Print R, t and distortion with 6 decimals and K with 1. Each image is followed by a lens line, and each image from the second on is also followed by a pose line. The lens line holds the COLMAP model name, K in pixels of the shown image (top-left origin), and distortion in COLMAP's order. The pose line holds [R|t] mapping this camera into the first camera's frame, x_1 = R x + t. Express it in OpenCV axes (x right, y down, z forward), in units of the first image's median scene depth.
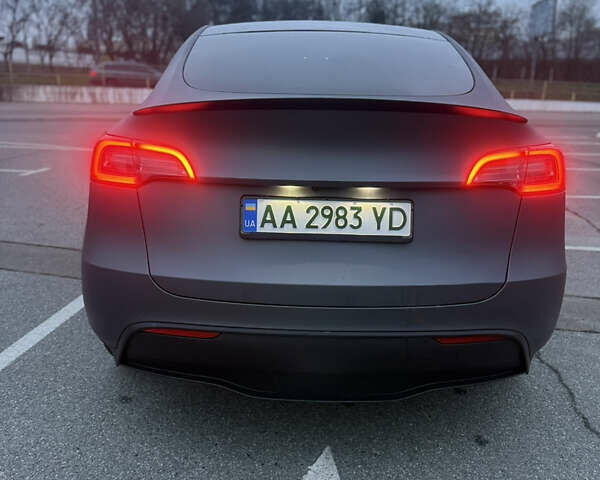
lens RADIAL K [[559.9, 0, 300.0], [0, 559.9, 240.0], [0, 0, 1]] dist [0.116713, -0.189311]
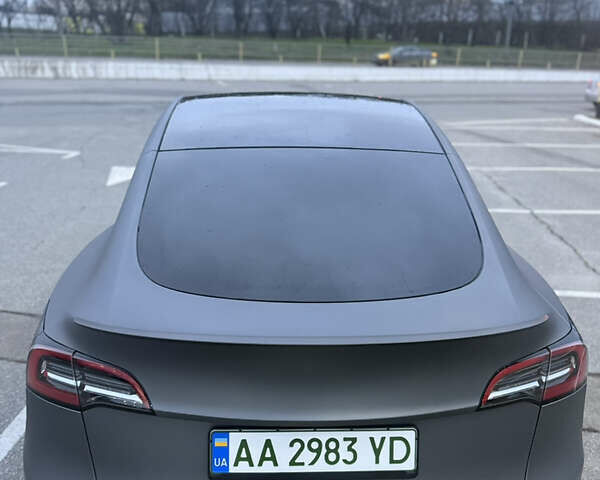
lens RADIAL K [[559.0, 0, 300.0], [0, 559.0, 240.0], [0, 0, 1]] dist [0.106352, -0.125569]
pose [[0.998902, -0.020741, 0.042015, -0.002040], [0.017897, 0.997593, 0.066988, -0.404675], [-0.043303, -0.066163, 0.996869, 0.191815]]
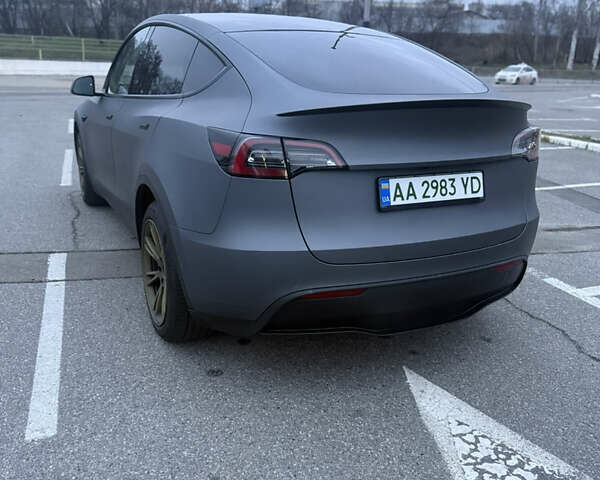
lens RADIAL K [[557.1, 0, 300.0], [0, 557.1, 240.0], [0, 0, 1]] dist [0.109740, -0.177220]
pose [[0.894613, -0.130138, 0.427472, -0.810275], [0.104547, 0.991057, 0.082916, -0.062238], [-0.434440, -0.029487, 0.900218, -0.051079]]
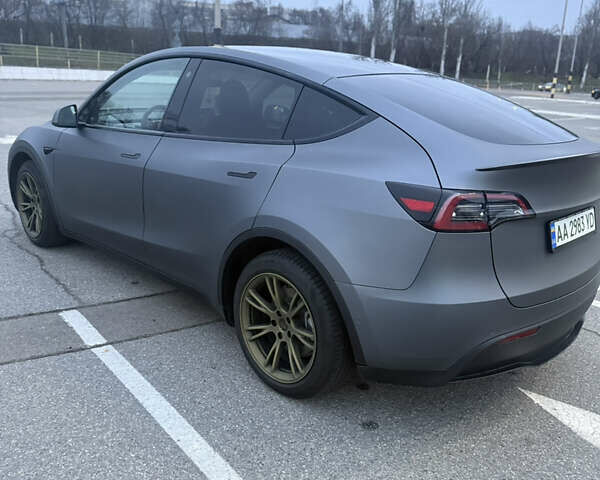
lens RADIAL K [[559.9, 0, 300.0], [0, 559.9, 240.0], [0, 0, 1]] dist [0.116713, -0.189311]
pose [[0.703732, -0.193624, 0.683572, -1.461919], [0.150077, 0.980949, 0.123354, -0.294167], [-0.694433, 0.015781, 0.719384, 0.433649]]
